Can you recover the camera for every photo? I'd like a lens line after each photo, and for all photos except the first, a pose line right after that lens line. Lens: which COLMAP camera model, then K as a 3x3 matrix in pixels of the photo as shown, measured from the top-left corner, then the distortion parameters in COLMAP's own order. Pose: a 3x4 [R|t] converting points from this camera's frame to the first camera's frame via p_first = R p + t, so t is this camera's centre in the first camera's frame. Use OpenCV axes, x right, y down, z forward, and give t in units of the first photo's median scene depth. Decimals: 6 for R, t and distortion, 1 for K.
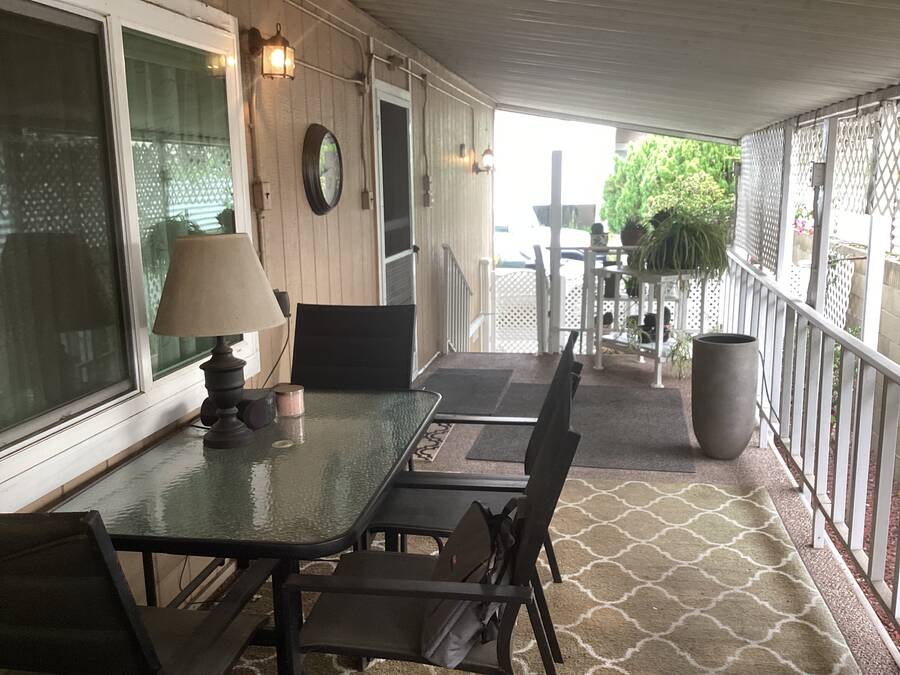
lens RADIAL K [[817.2, 0, 451.0], [0, 817.2, 336.6], [0, 0, 1]] dist [0.096372, 0.000000]
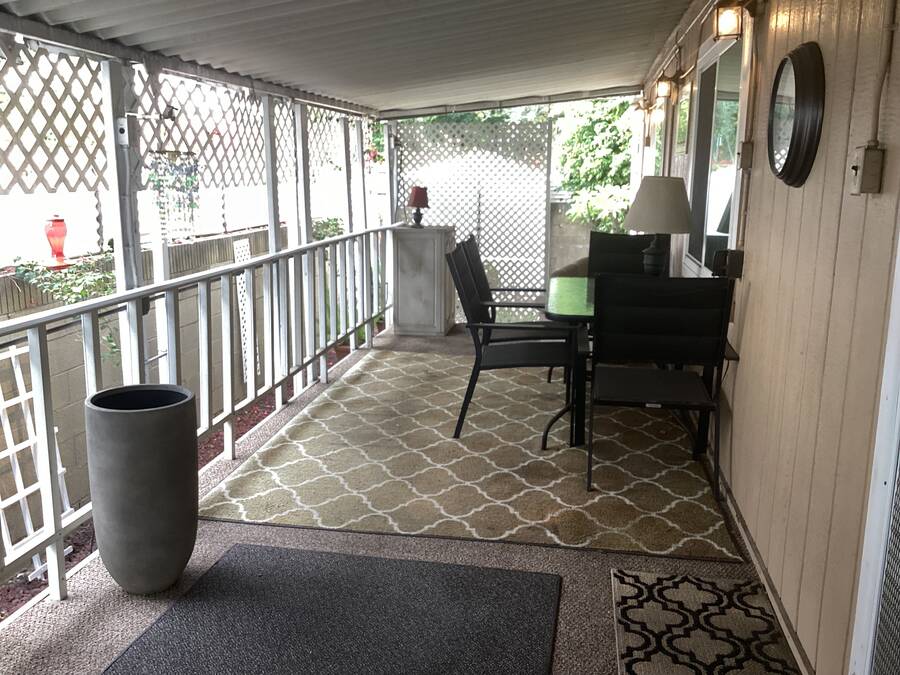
lens RADIAL K [[817.2, 0, 447.9], [0, 817.2, 336.7], [0, 0, 1]] dist [0.096372, 0.000000]
pose [[-0.999793, 0.004978, -0.019709, 0.165075], [-0.003080, 0.921266, 0.388922, -0.377646], [0.020093, 0.388902, -0.921060, 2.126935]]
